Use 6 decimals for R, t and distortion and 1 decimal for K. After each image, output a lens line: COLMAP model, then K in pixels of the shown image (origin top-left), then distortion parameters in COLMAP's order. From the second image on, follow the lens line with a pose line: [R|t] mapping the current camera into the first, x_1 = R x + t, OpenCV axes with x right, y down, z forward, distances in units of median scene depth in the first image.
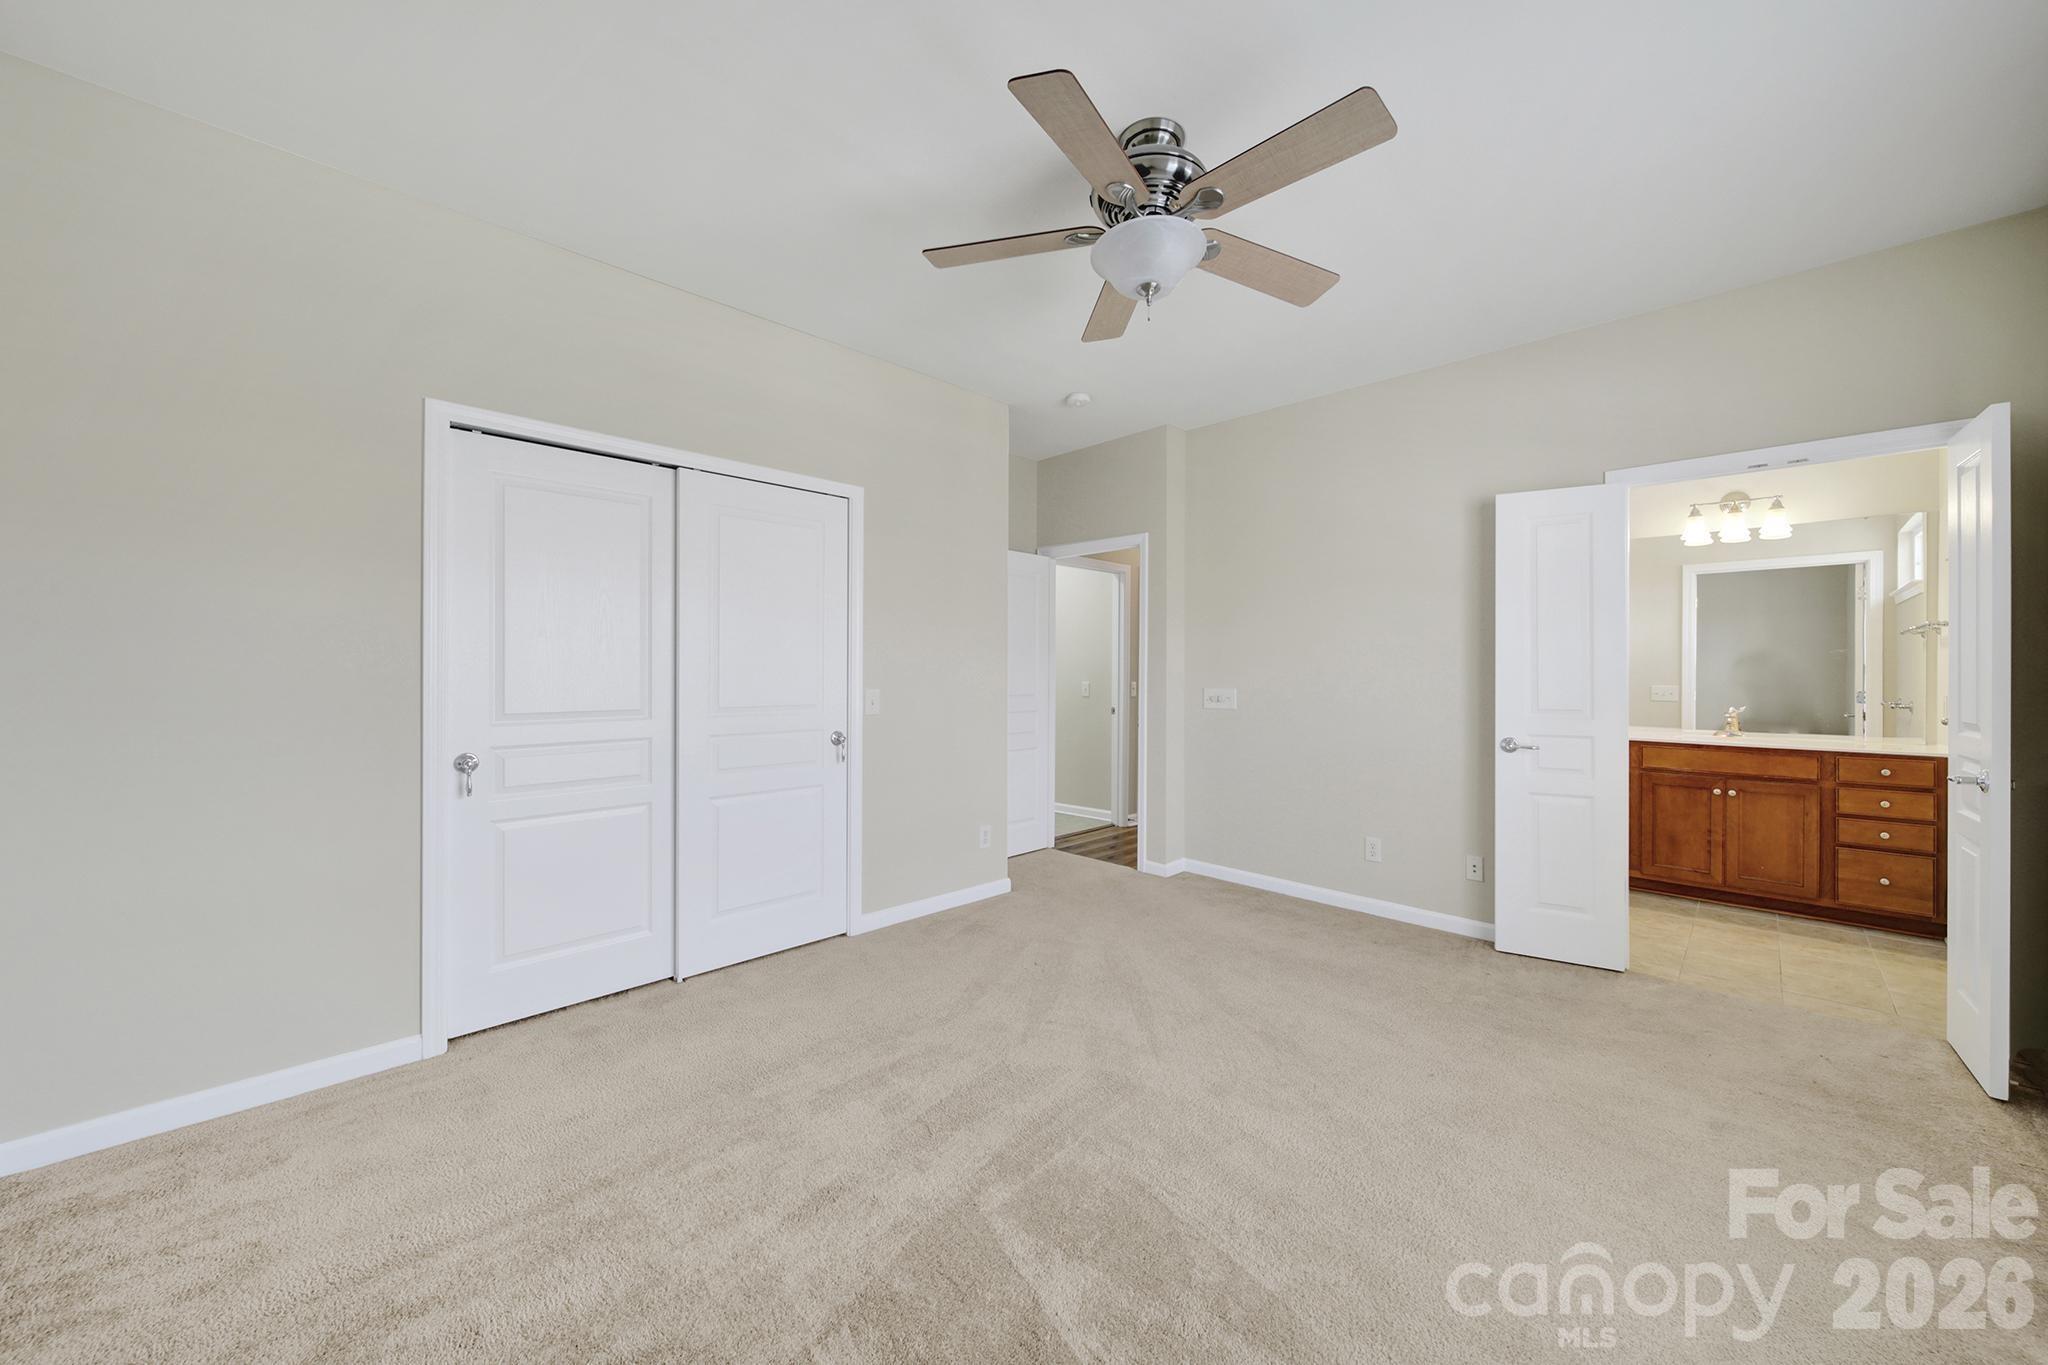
lens RADIAL K [[734.2, 0, 1016.2], [0, 734.2, 670.2], [0, 0, 1]] dist [-0.002428, -0.001080]
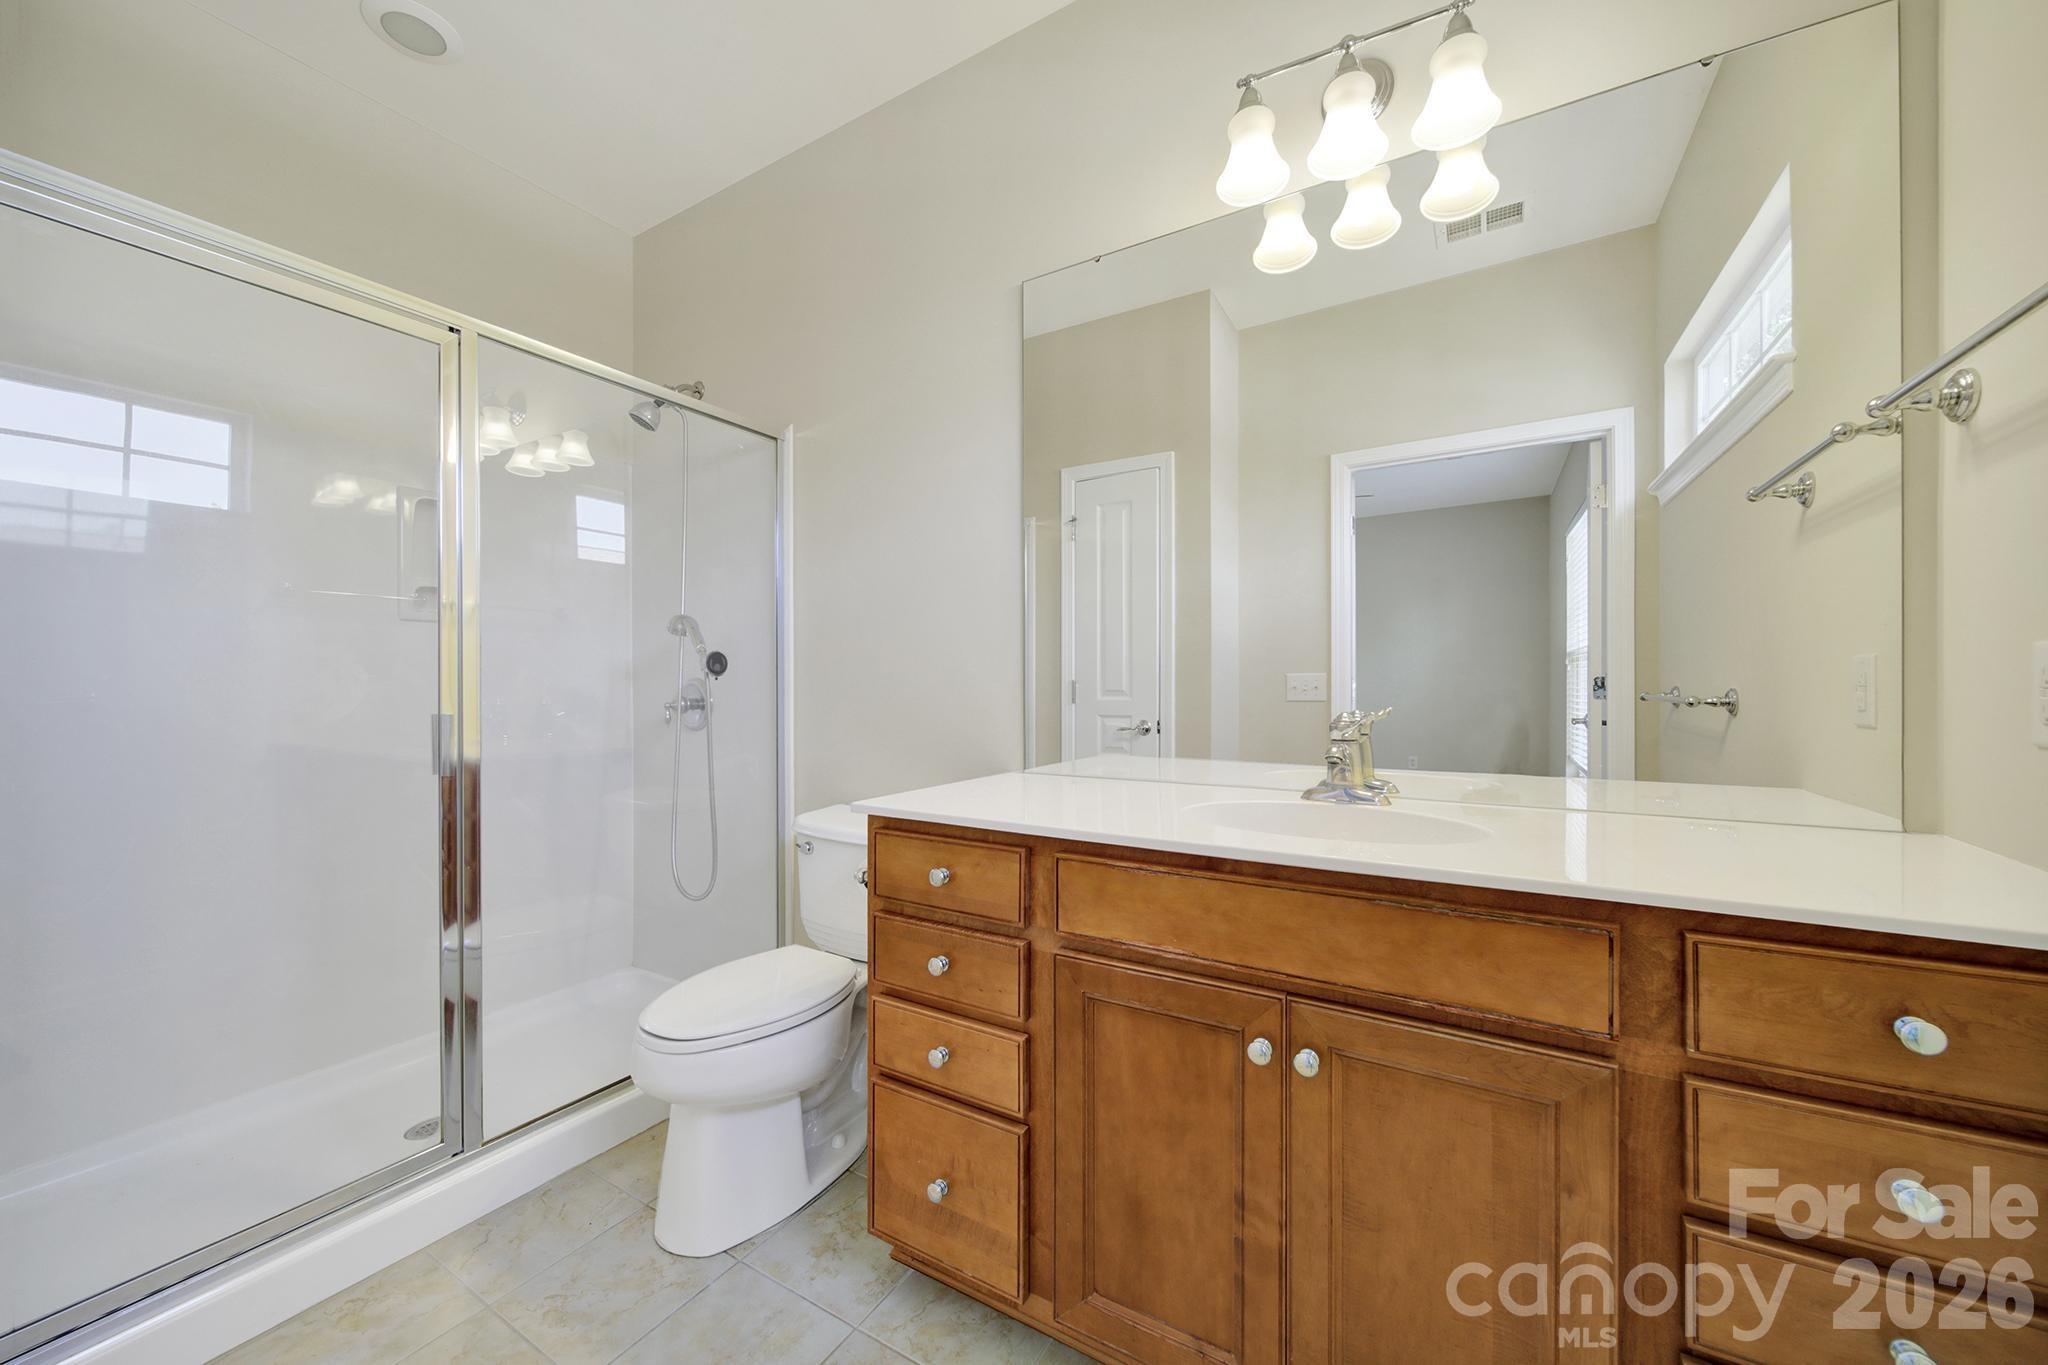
lens RADIAL K [[734.2, 0, 1019.6], [0, 734.2, 692.0], [0, 0, 1]] dist [-0.002428, -0.001080]
pose [[0.969021, -0.011430, 0.246714, 0.823347], [0.008735, 0.999890, 0.012016, 0.040754], [-0.246824, -0.009489, 0.969014, 0.785171]]
